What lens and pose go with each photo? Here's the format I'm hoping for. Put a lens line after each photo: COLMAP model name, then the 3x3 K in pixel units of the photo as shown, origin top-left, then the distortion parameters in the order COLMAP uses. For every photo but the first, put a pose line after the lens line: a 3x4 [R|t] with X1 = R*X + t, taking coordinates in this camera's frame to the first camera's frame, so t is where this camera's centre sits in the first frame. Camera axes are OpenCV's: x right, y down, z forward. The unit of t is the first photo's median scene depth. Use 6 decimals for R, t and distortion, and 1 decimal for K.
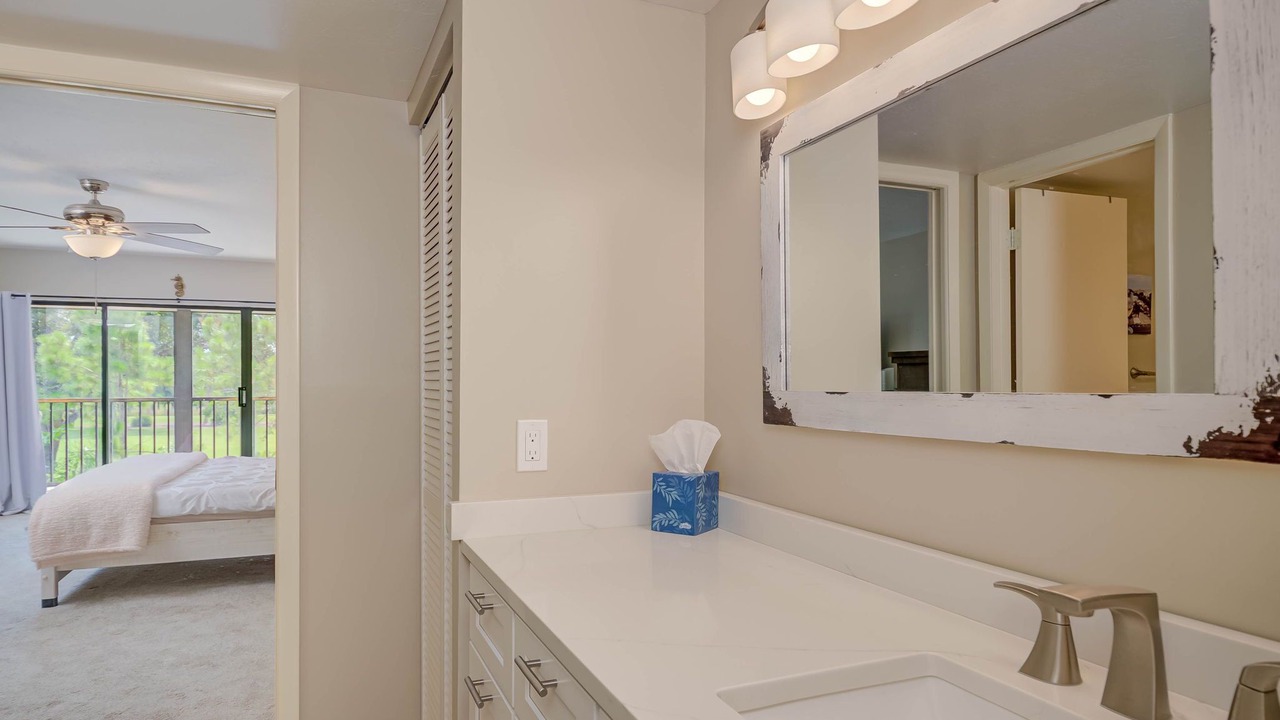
lens RADIAL K [[703.8, 0, 597.4], [0, 703.8, 379.5], [0, 0, 1]] dist [0.005683, -0.003305]
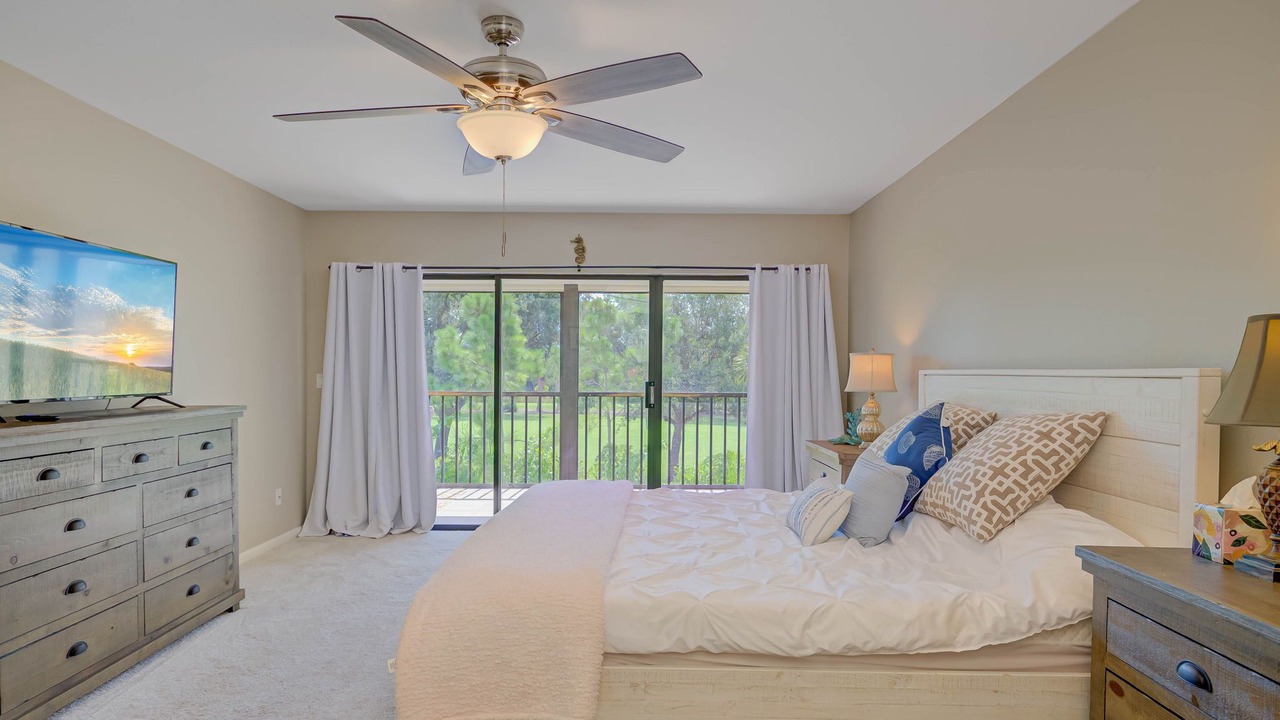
lens RADIAL K [[703.8, 0, 645.9], [0, 703.8, 358.8], [0, 0, 1]] dist [0.005683, -0.003305]
pose [[0.928016, -0.003679, -0.372521, -0.216981], [-0.003196, 0.999836, -0.017837, -0.000266], [0.372526, 0.017744, 0.927852, 0.285541]]
